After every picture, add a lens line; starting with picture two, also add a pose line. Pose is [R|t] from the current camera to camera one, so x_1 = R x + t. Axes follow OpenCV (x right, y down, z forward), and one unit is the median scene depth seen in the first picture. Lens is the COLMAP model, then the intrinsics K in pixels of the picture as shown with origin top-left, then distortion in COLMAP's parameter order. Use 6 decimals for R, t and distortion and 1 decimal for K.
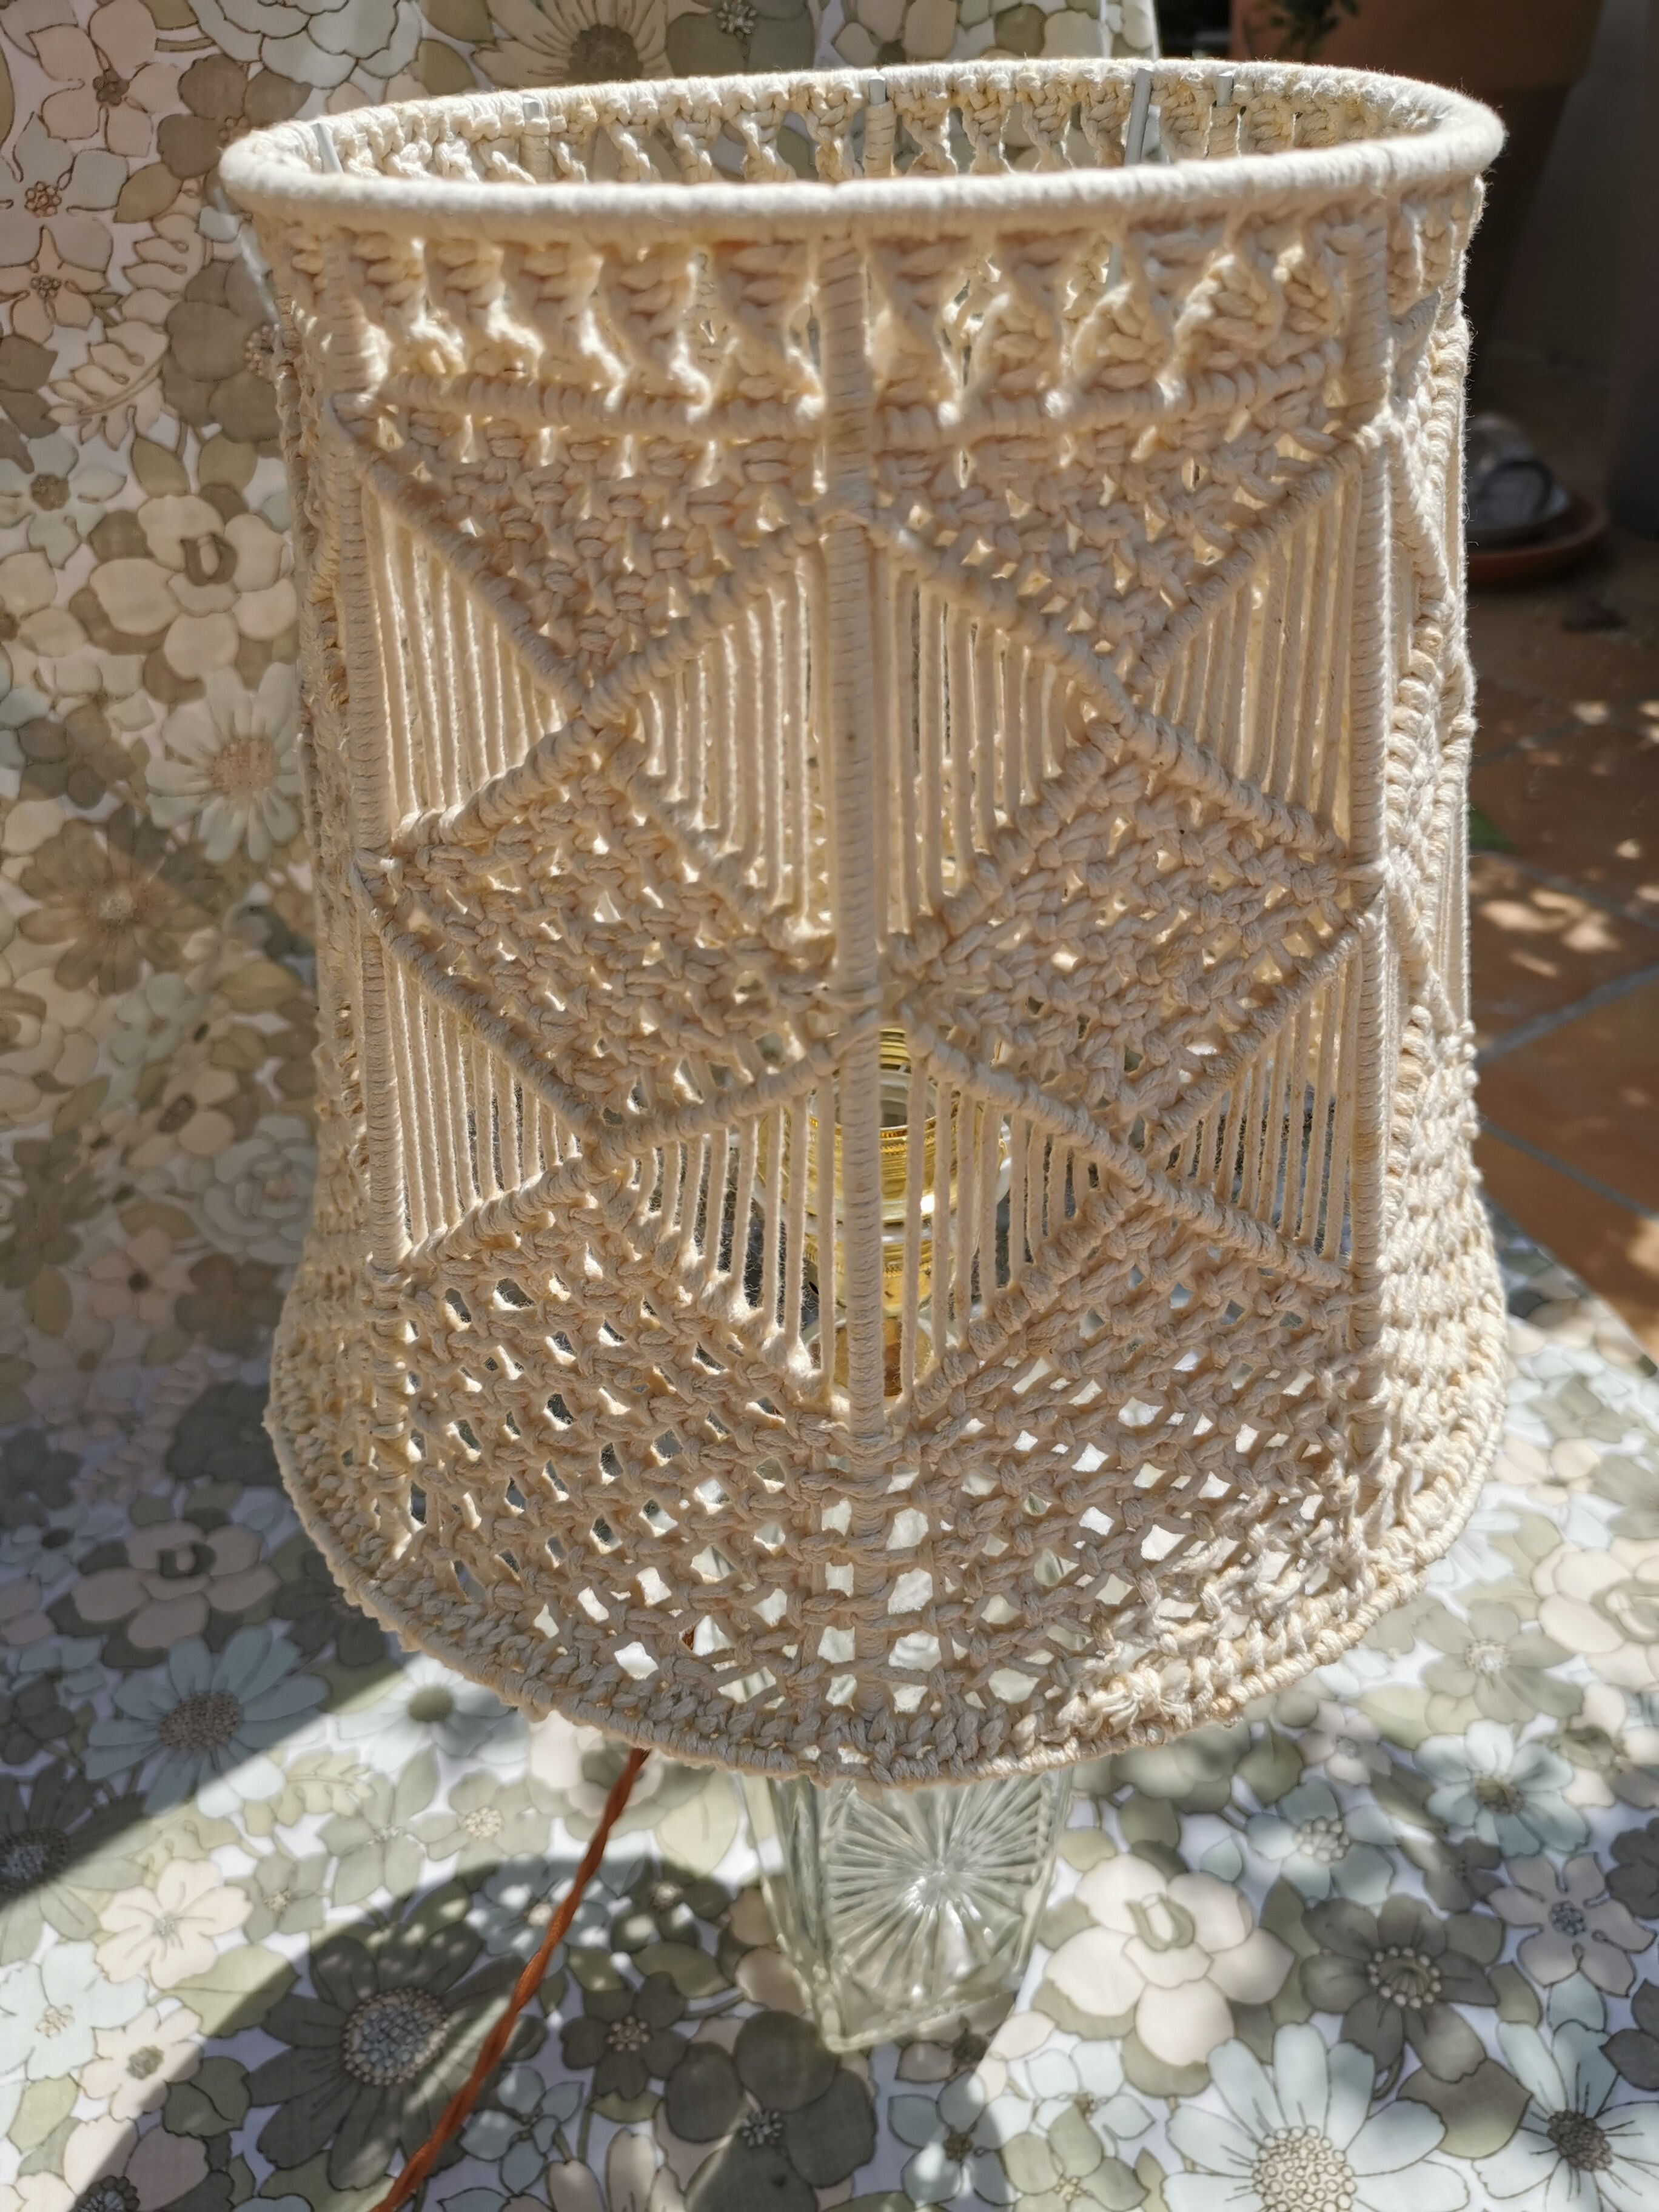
lens RADIAL K [[1717.2, 0, 839.0], [0, 1717.2, 1113.6], [0, 0, 1]] dist [0.009452, -0.003294]
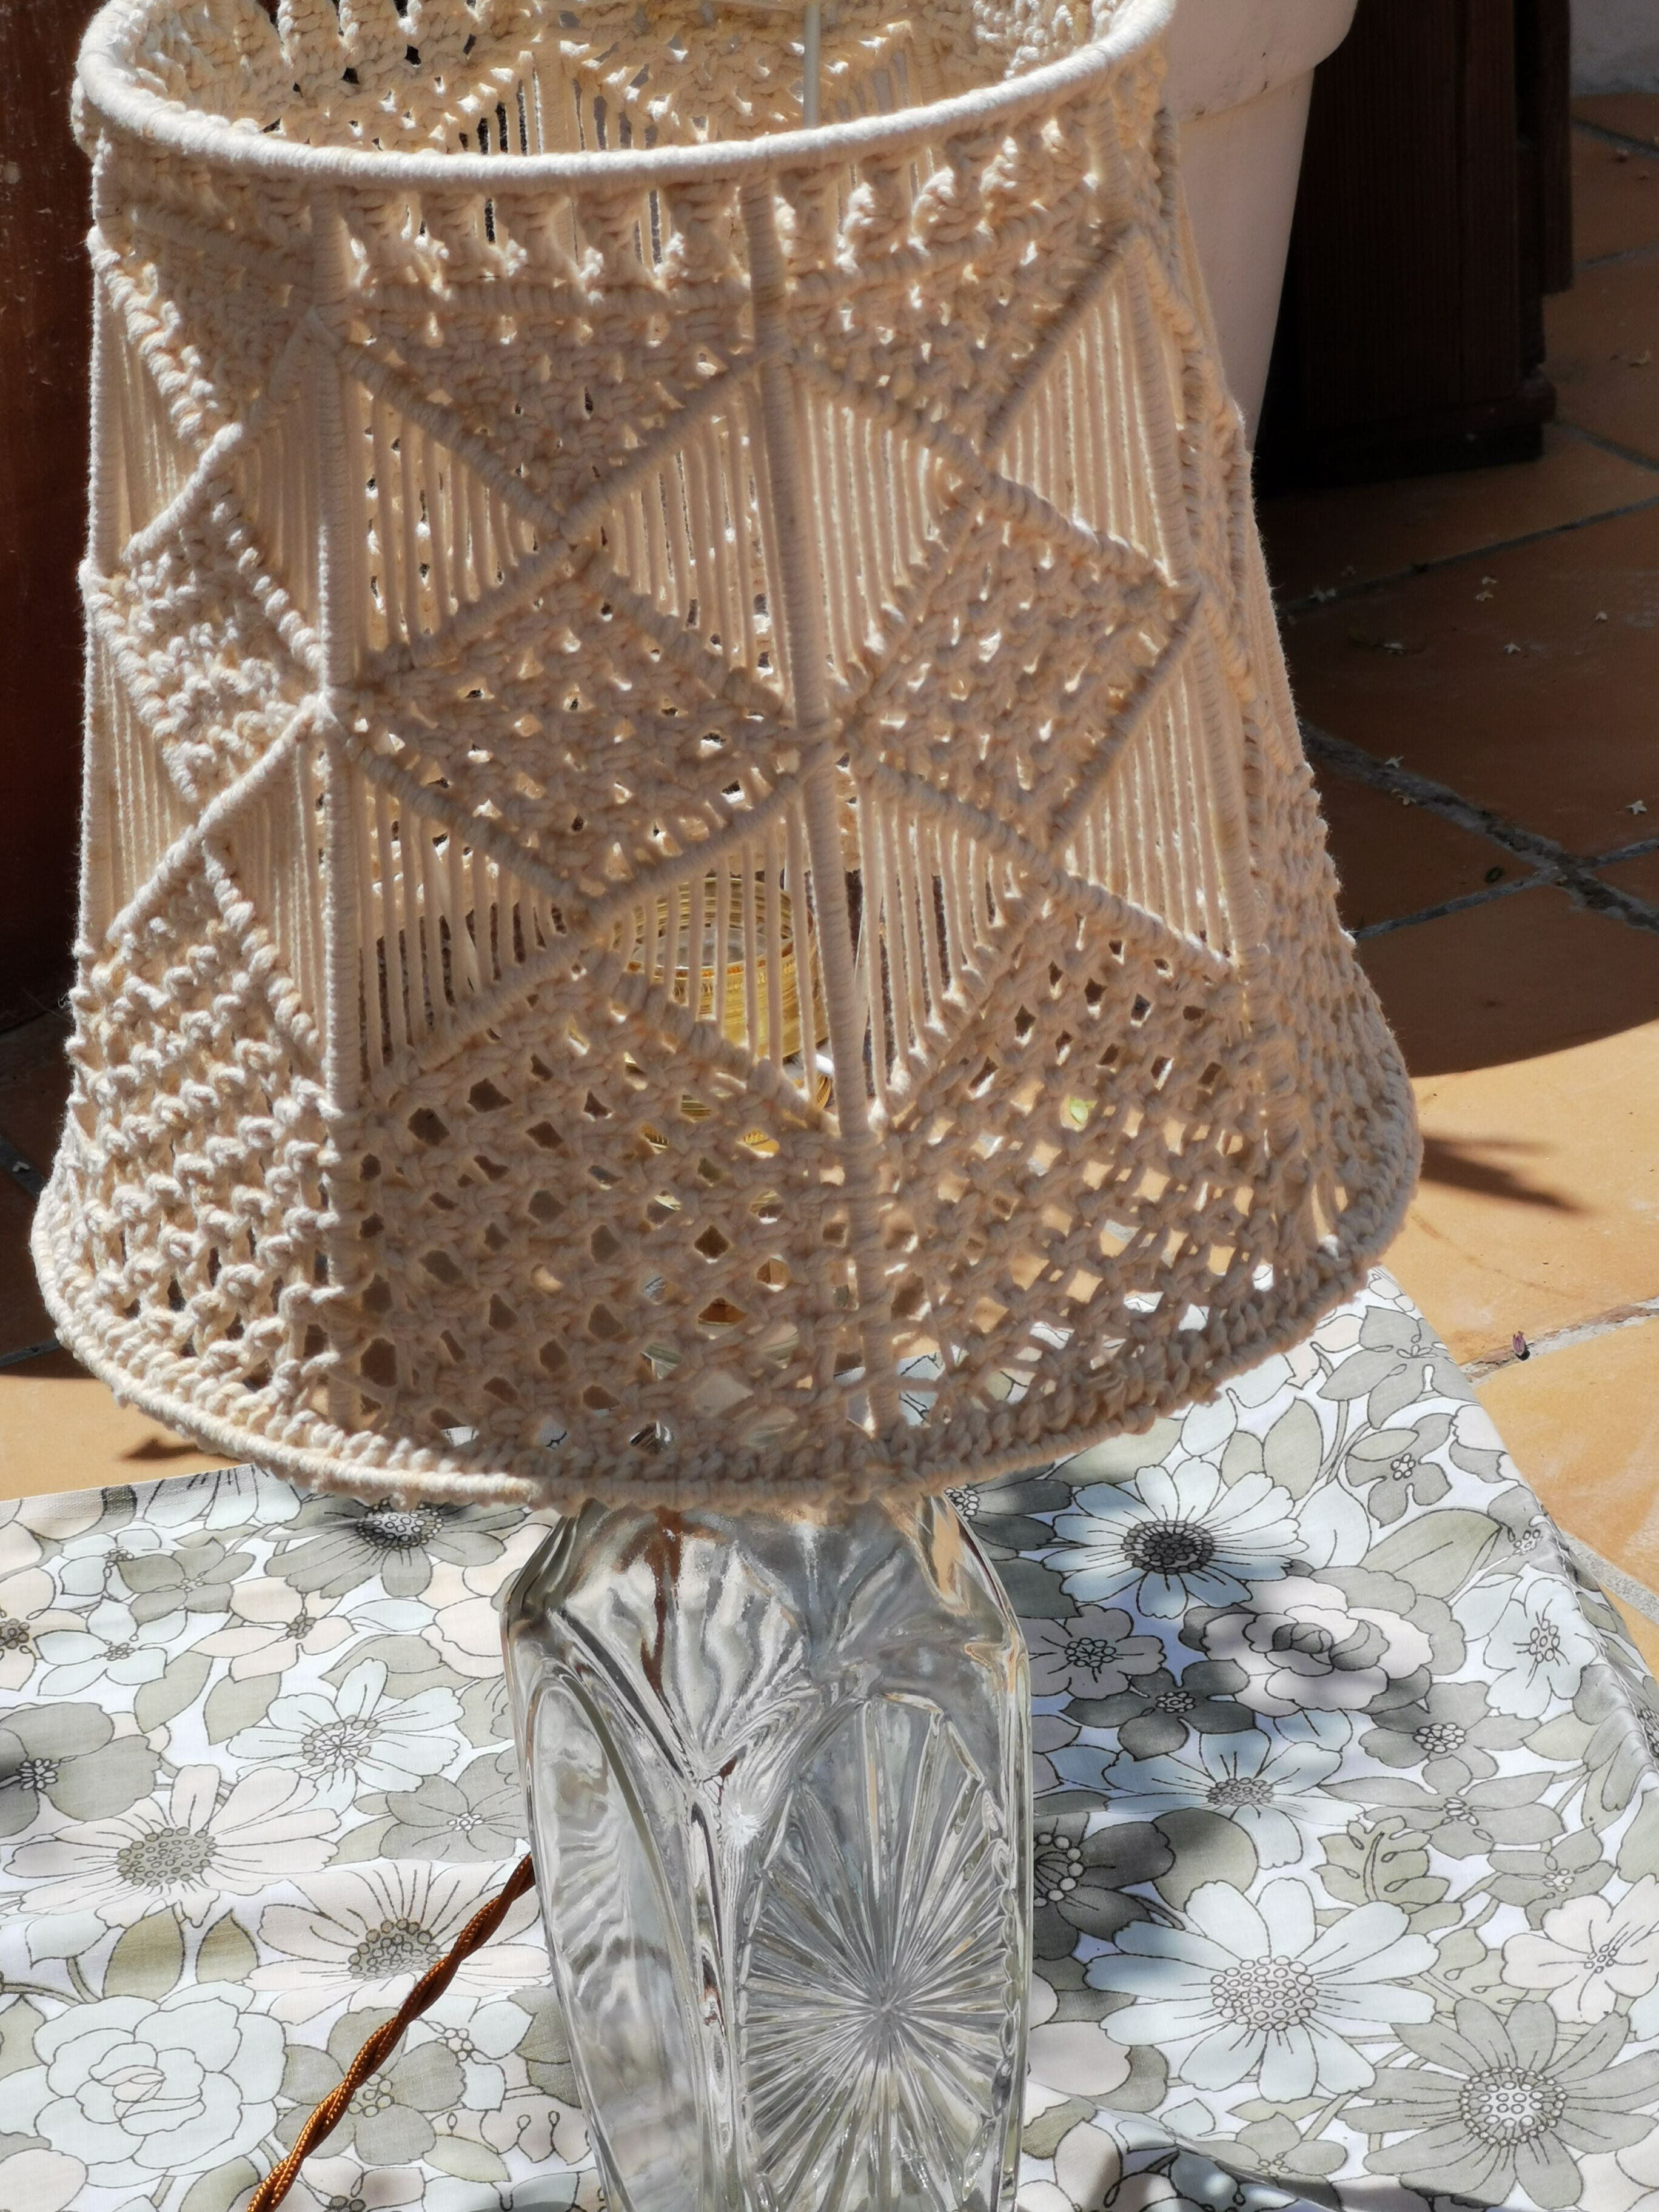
lens RADIAL K [[5212.0, 0, 789.1], [0, 5212.0, 1101.5], [0, 0, 1]] dist [0.845019, -10.684365]
pose [[0.960682, -0.150345, 0.233422, -0.888952], [0.181342, 0.976380, -0.117463, 0.605226], [-0.210249, 0.155174, 0.965255, -2.484162]]
